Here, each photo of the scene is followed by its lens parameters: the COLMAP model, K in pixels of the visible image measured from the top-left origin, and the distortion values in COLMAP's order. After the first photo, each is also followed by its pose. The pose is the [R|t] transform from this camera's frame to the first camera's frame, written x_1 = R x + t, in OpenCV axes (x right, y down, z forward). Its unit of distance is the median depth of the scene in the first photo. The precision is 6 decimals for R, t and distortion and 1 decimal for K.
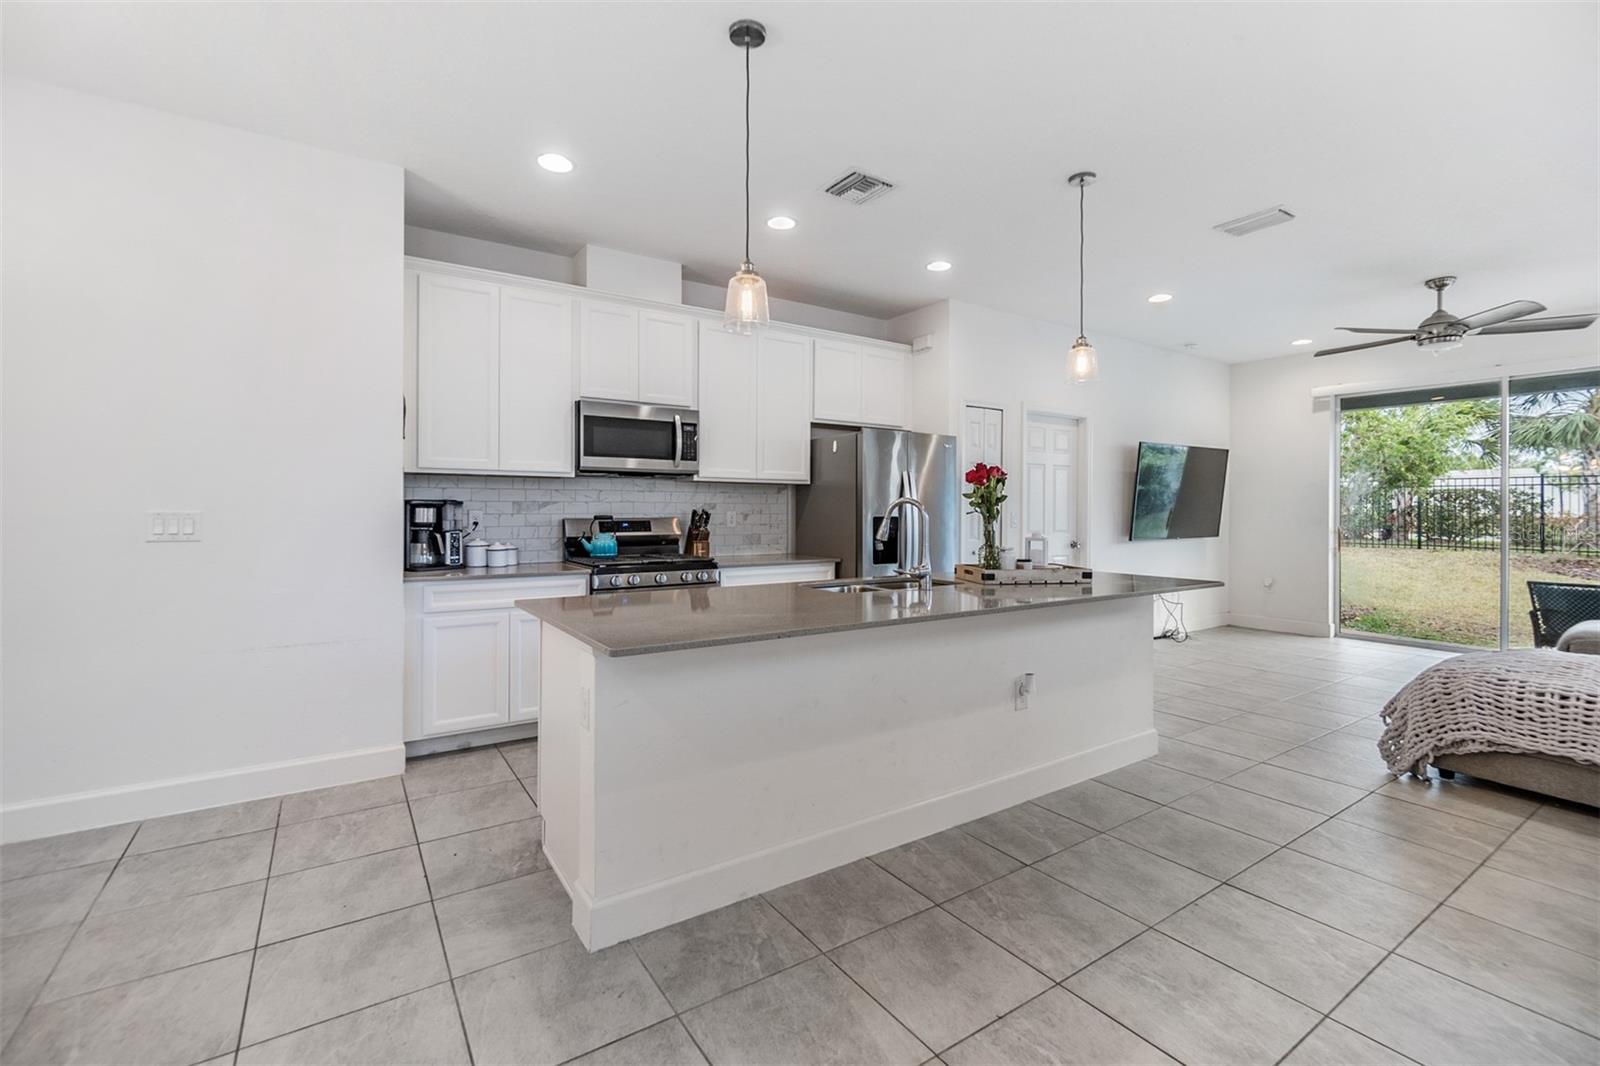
lens RADIAL K [[700.1, 0, 796.5], [0, 700.1, 511.7], [0, 0, 1]] dist [-0.005778, 0.001358]
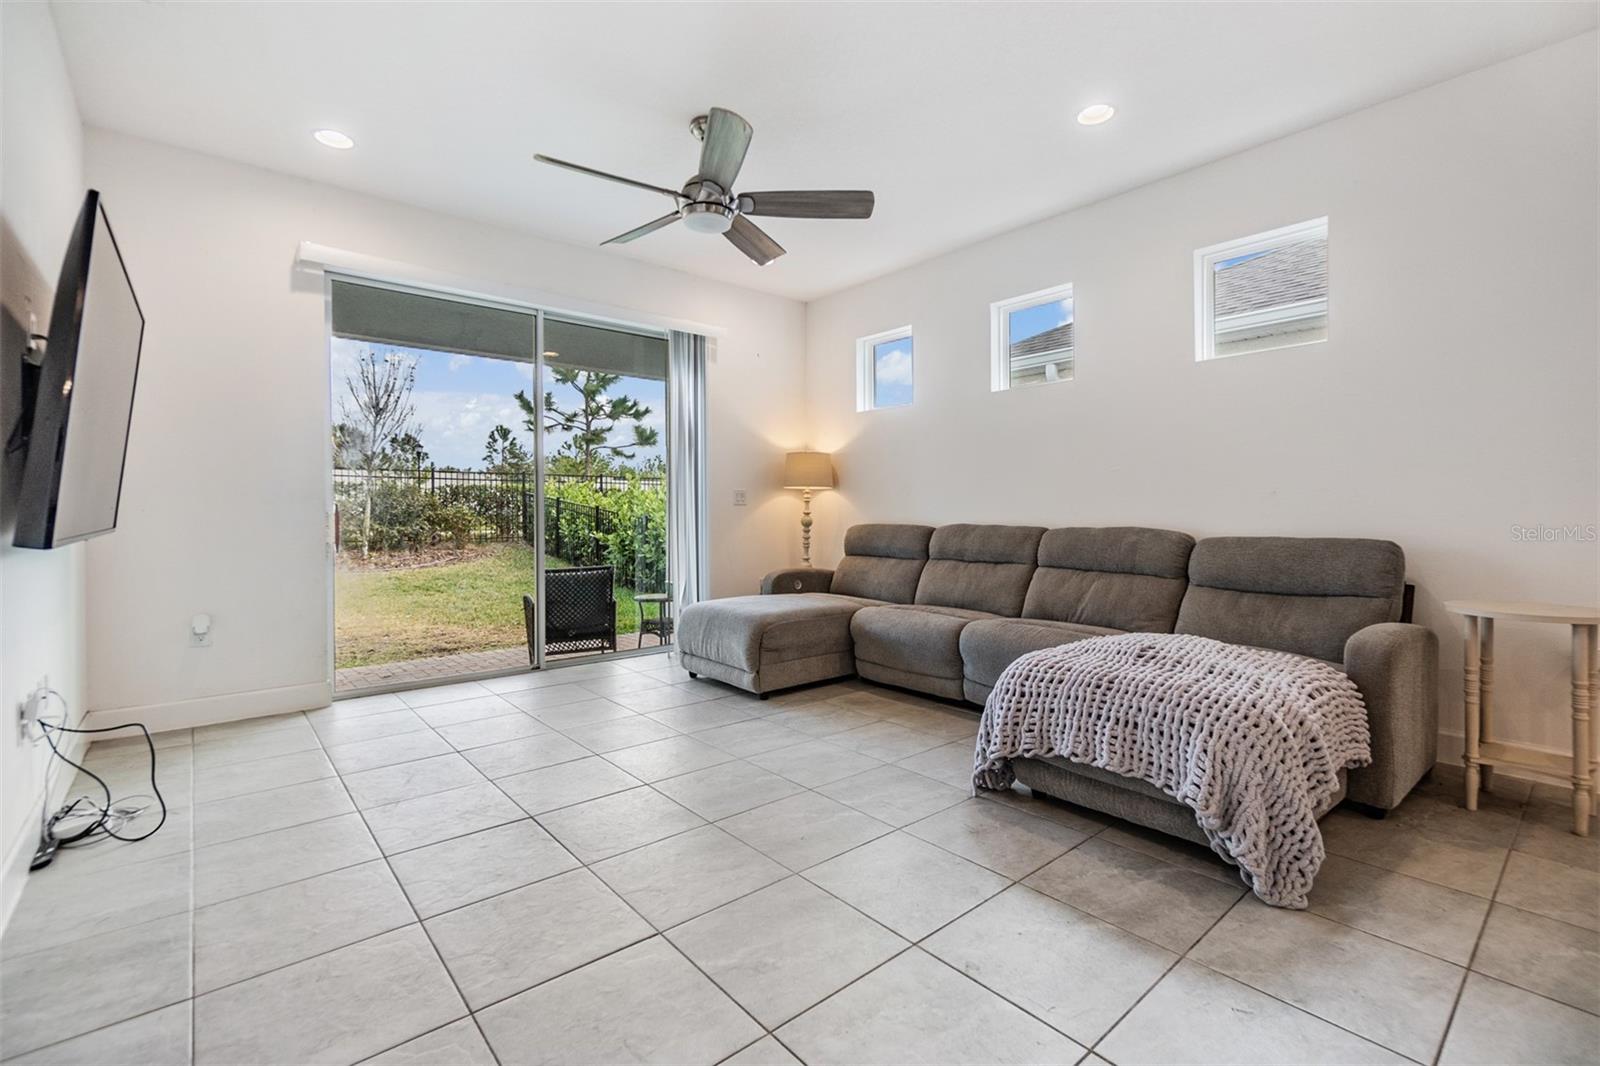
lens RADIAL K [[700.1, 0, 803.4], [0, 700.1, 531.4], [0, 0, 1]] dist [-0.005778, 0.001358]
pose [[-0.129744, -0.030191, 0.991088, 0.288563], [0.002375, 0.999524, 0.030759, 0.042188], [-0.991545, 0.006345, -0.129610, 1.182061]]
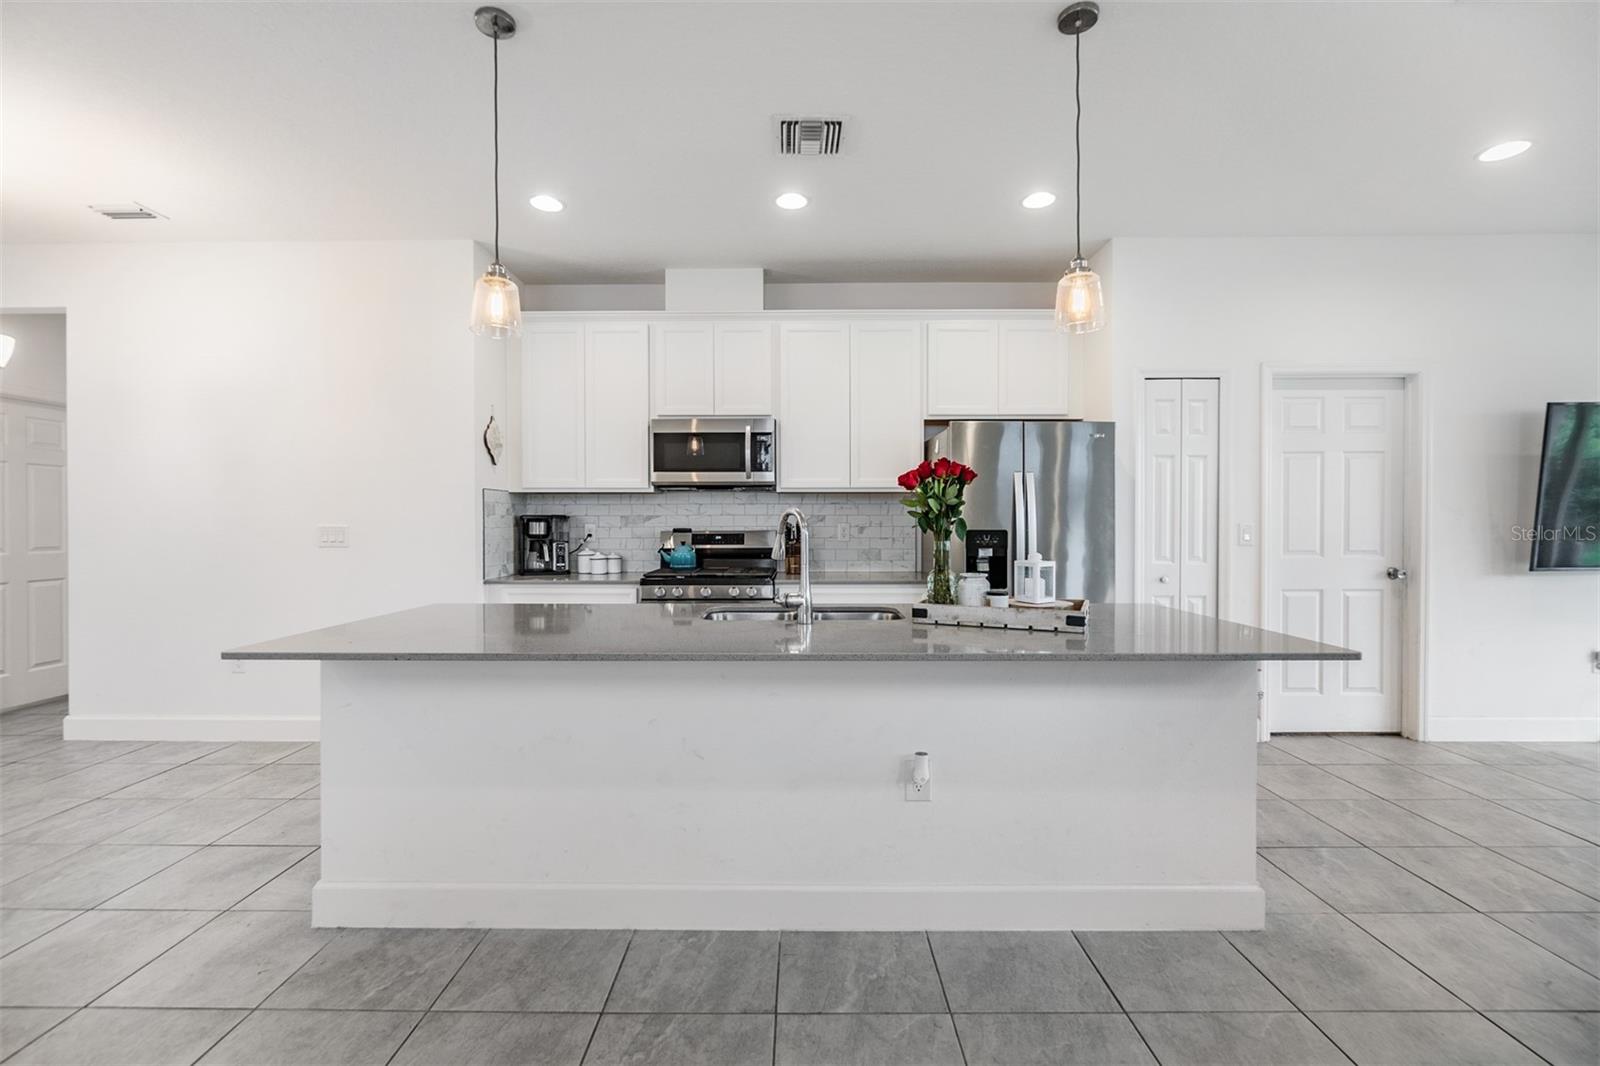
lens RADIAL K [[700.1, 0, 793.7], [0, 700.1, 521.4], [0, 0, 1]] dist [-0.005778, 0.001358]
pose [[0.828332, -0.003680, -0.560225, 0.457335], [0.002696, 0.999993, -0.002582, -0.001387], [0.560230, 0.000628, 0.828337, 0.248126]]
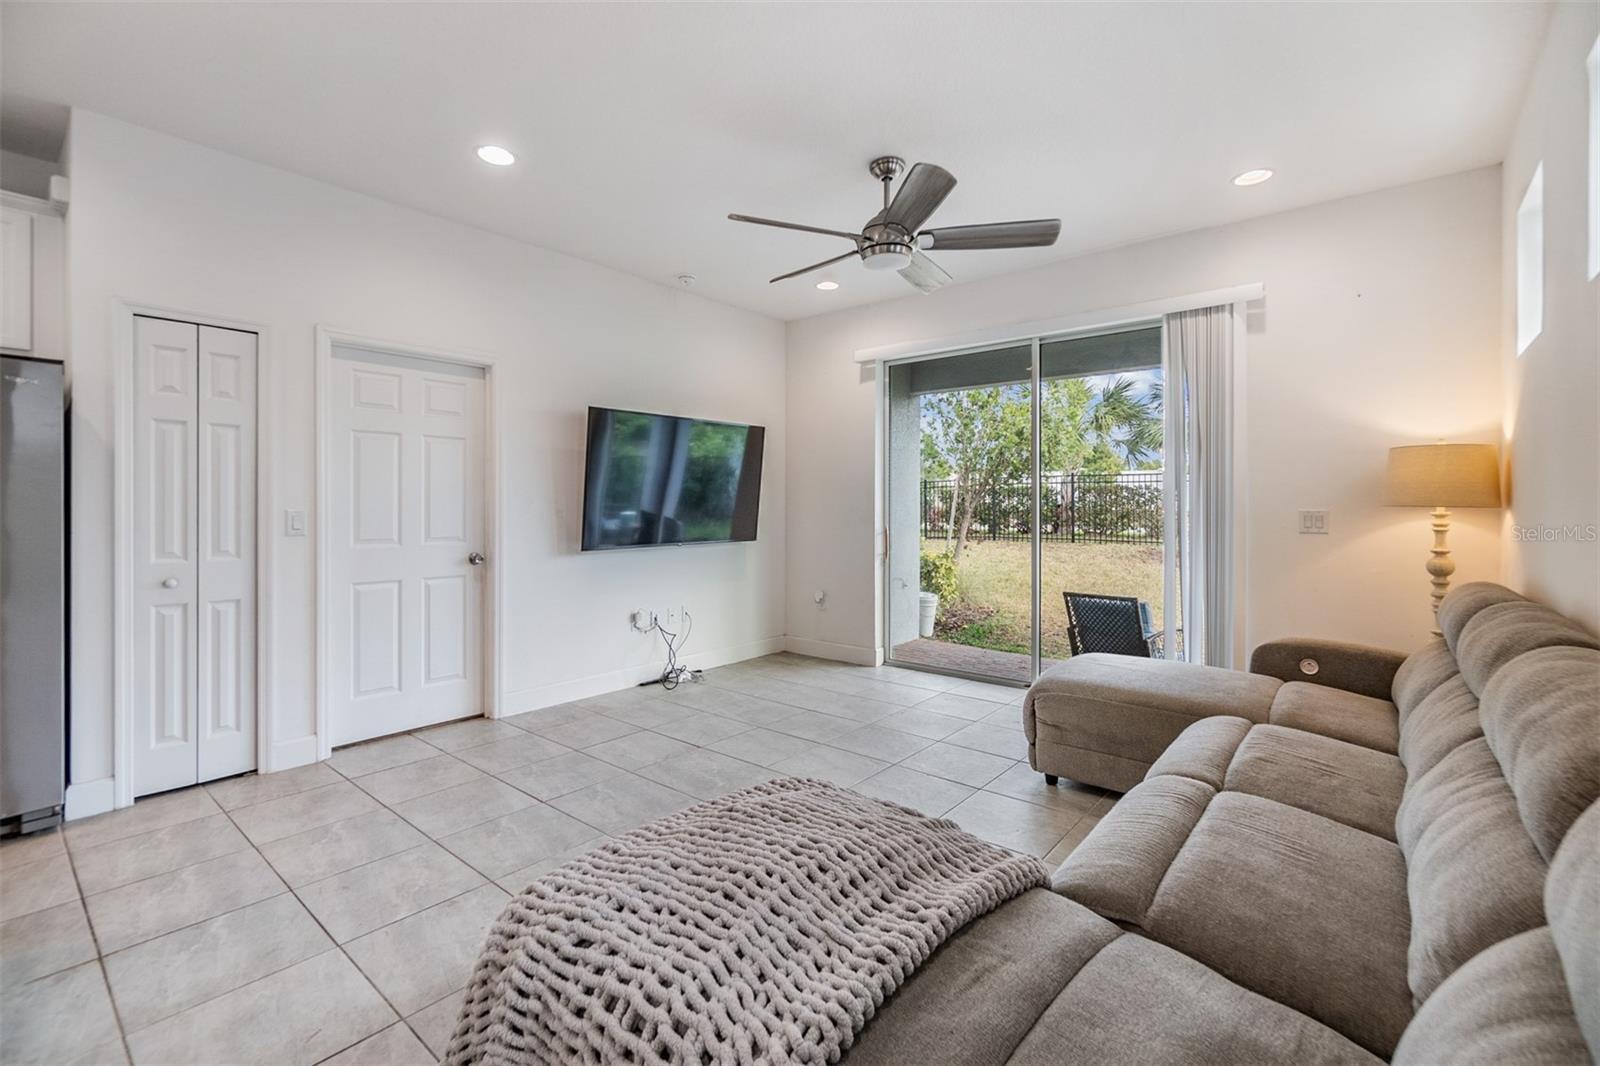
lens RADIAL K [[700.1, 0, 794.7], [0, 700.1, 512.1], [0, 0, 1]] dist [-0.005778, 0.001358]
pose [[0.959723, -0.003406, 0.280927, 0.765942], [0.001356, 0.999971, 0.007494, -0.001917], [-0.280944, -0.006811, 0.959700, 0.444700]]
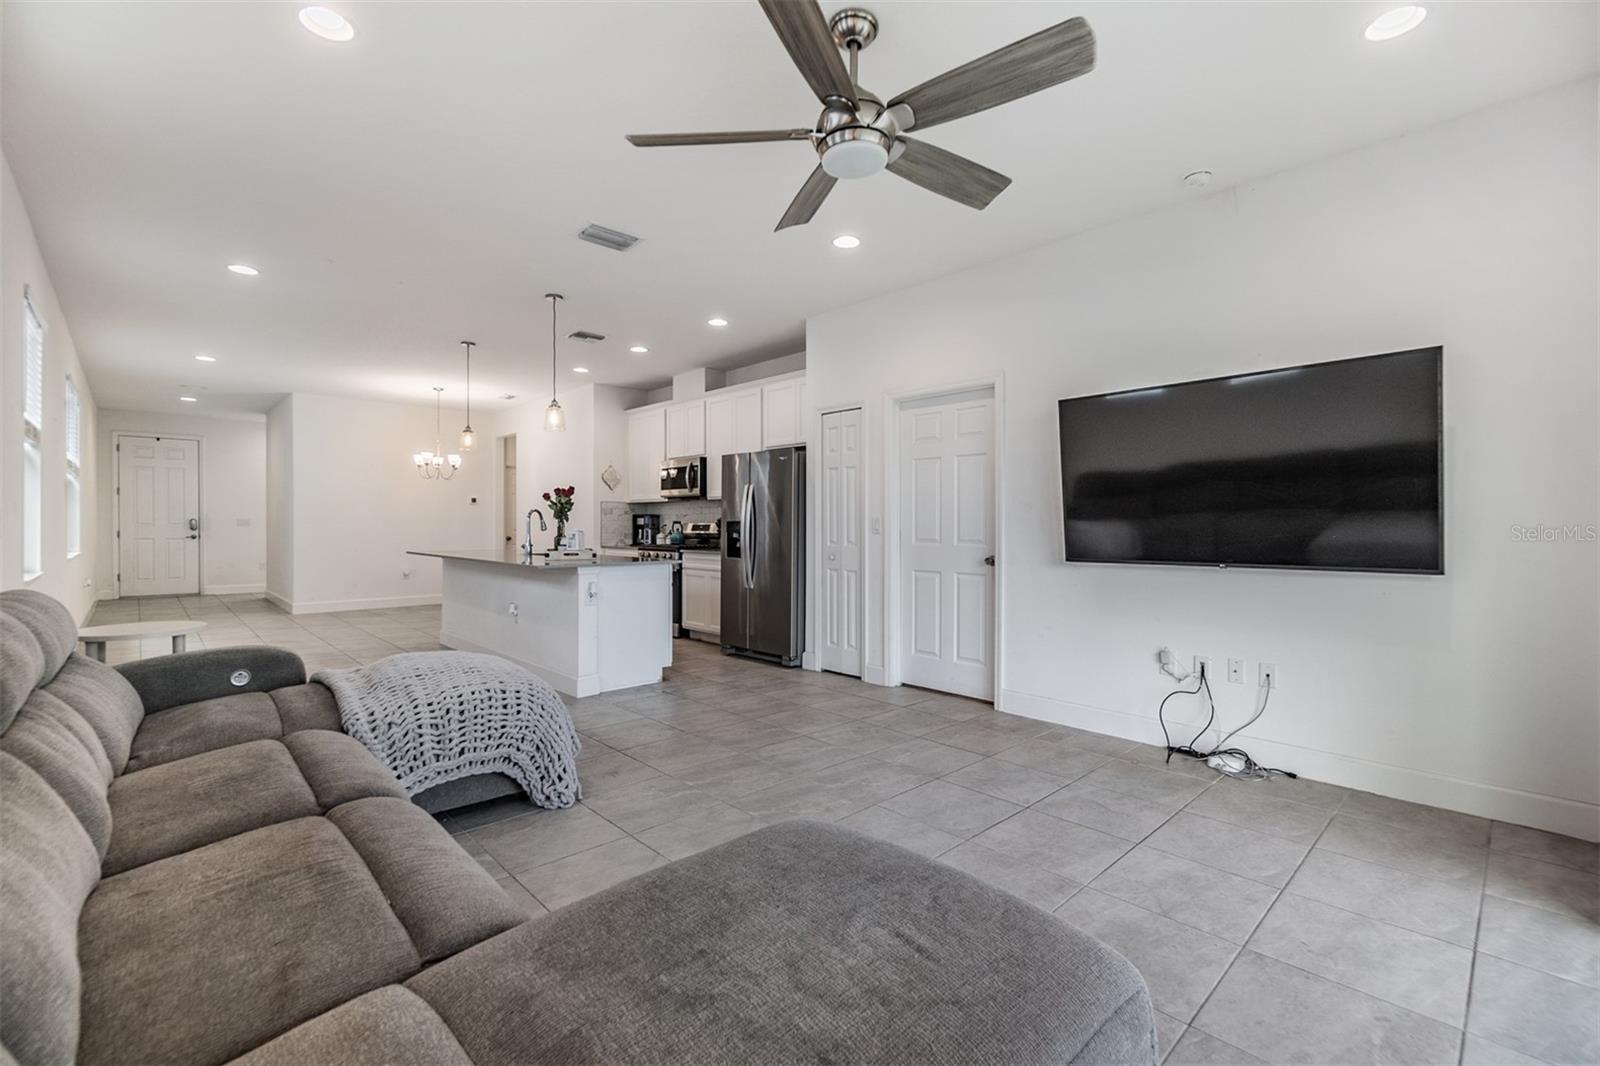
lens RADIAL K [[700.1, 0, 790.4], [0, 700.1, 532.9], [0, 0, 1]] dist [-0.005778, 0.001358]
pose [[0.162068, 0.009026, -0.986738, 1.654562], [-0.003854, 0.999956, 0.008514, 0.019654], [0.986772, 0.002423, 0.162096, 1.039485]]
